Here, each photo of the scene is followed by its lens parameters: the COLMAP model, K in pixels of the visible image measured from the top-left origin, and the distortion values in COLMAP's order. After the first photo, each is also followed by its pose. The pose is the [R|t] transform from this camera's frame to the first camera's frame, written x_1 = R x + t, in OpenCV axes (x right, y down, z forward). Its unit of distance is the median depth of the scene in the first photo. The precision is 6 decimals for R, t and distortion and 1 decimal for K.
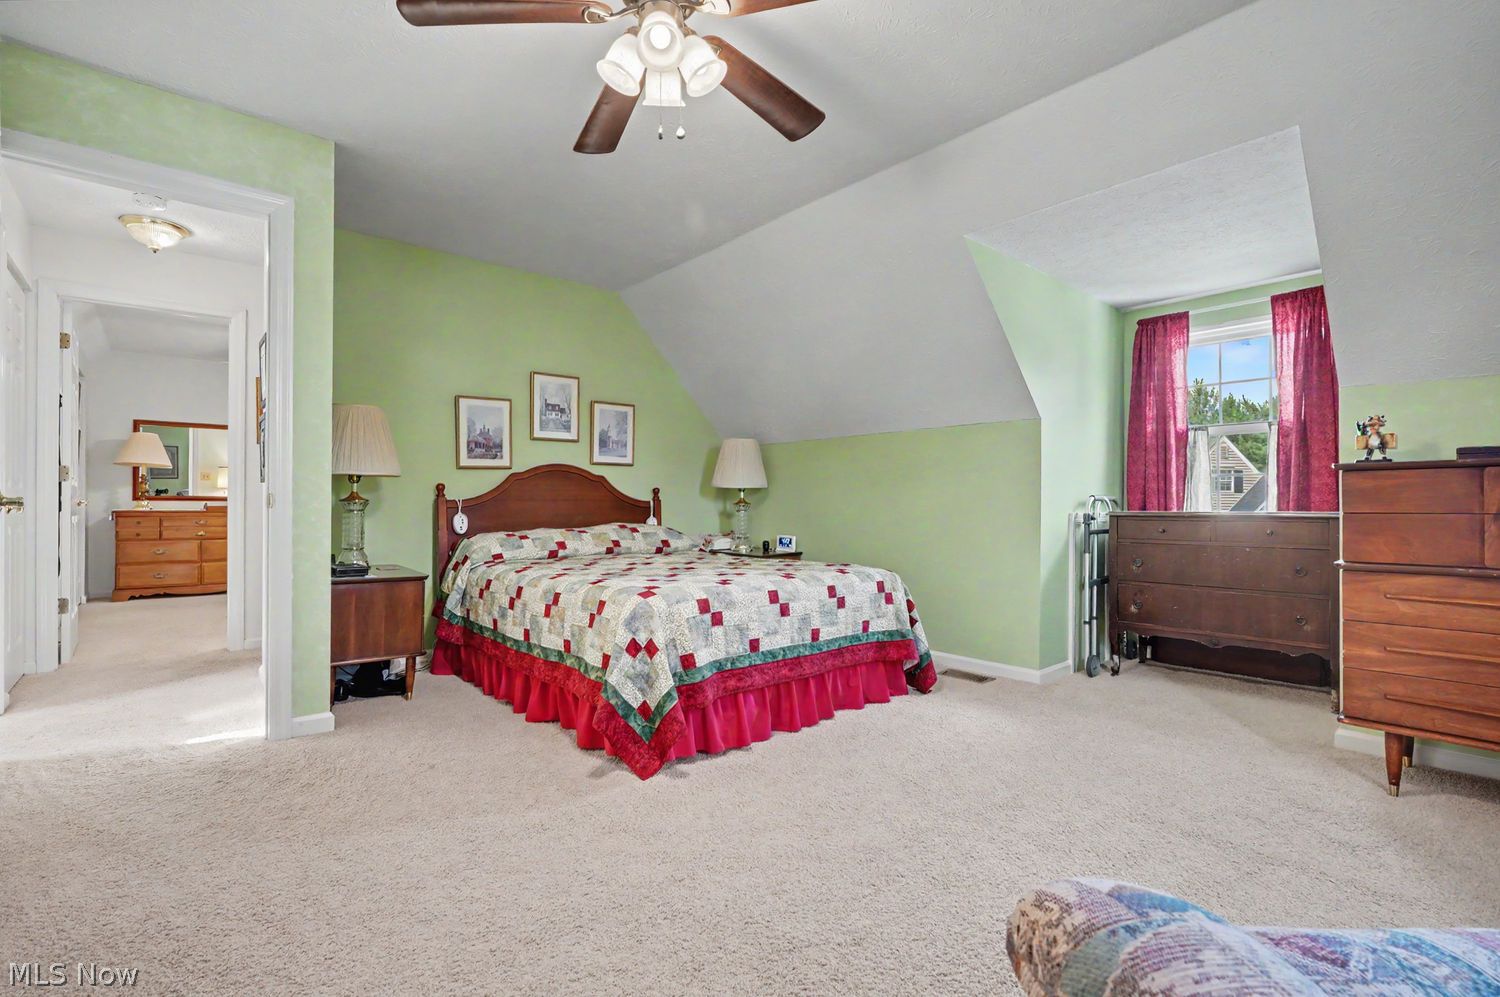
lens RADIAL K [[690.9, 0, 750.0], [0, 690.9, 498.5], [0, 0, 1]] dist [-0.016842, 0.010265]
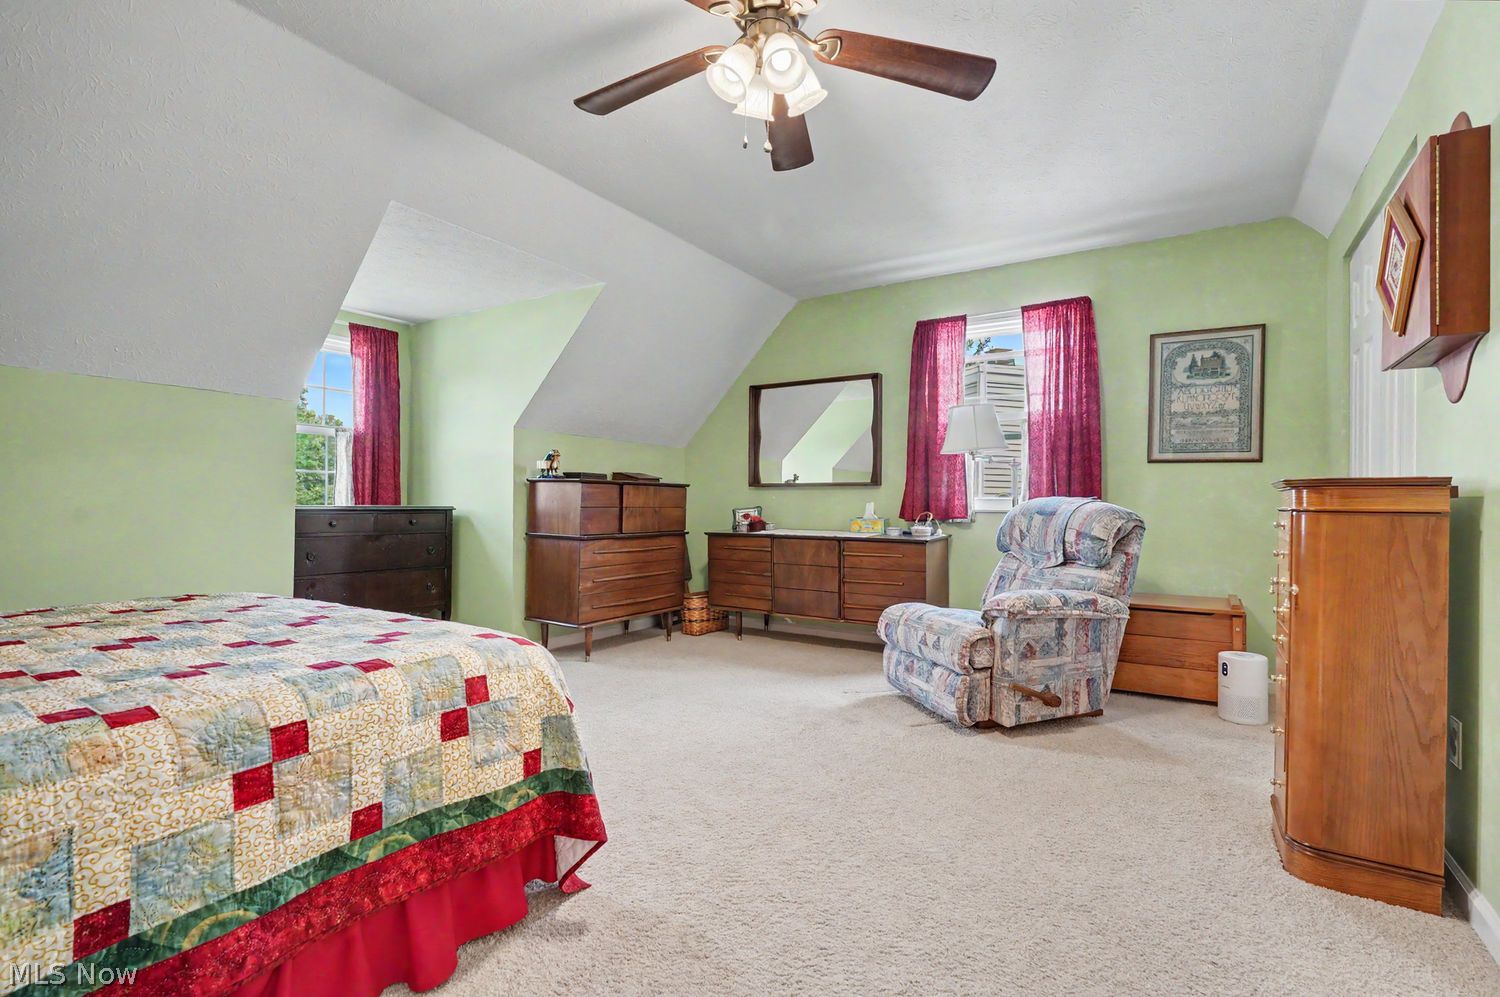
lens RADIAL K [[690.9, 0, 750.0], [0, 690.9, 498.5], [0, 0, 1]] dist [-0.016842, 0.010265]
pose [[-0.264150, -0.000342, 0.964481, -0.751349], [-0.016710, 0.999851, -0.004222, 0.000518], [-0.964337, -0.017232, -0.264117, 0.865142]]
